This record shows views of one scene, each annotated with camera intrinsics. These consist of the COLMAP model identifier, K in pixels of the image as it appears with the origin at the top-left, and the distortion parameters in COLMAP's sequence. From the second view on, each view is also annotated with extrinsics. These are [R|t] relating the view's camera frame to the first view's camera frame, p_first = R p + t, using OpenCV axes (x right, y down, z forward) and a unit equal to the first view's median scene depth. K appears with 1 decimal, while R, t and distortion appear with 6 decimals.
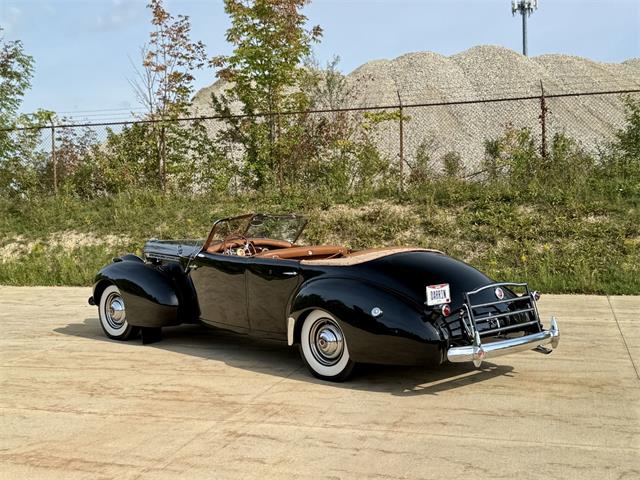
lens RADIAL K [[830.7, 0, 305.2], [0, 830.7, 239.7], [0, 0, 1]] dist [0.122480, 0.004837]
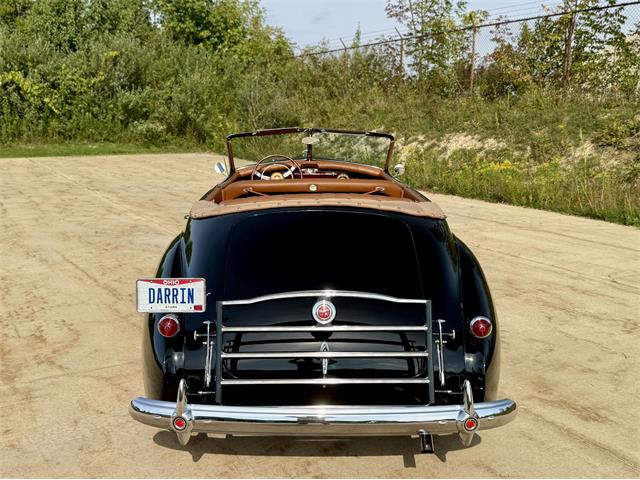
lens RADIAL K [[699.1, 0, 313.3], [0, 699.1, 237.1], [0, 0, 1]] dist [0.179107, -0.397714]
pose [[0.728502, 0.145109, -0.669499, 0.185685], [-0.045769, 0.985434, 0.163783, -0.018525], [0.683513, -0.088674, 0.724532, 0.251912]]
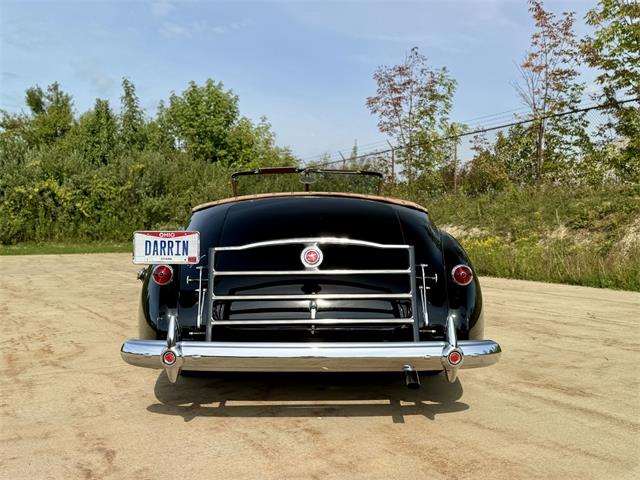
lens RADIAL K [[632.4, 0, 320.0], [0, 632.4, 240.0], [0, 0, 1]] dist [0.189933, -0.403922]
pose [[0.730388, 0.029149, -0.682410, 0.187478], [-0.040859, 0.999164, -0.001052, 0.019574], [0.681809, 0.028651, 0.730969, 0.258315]]
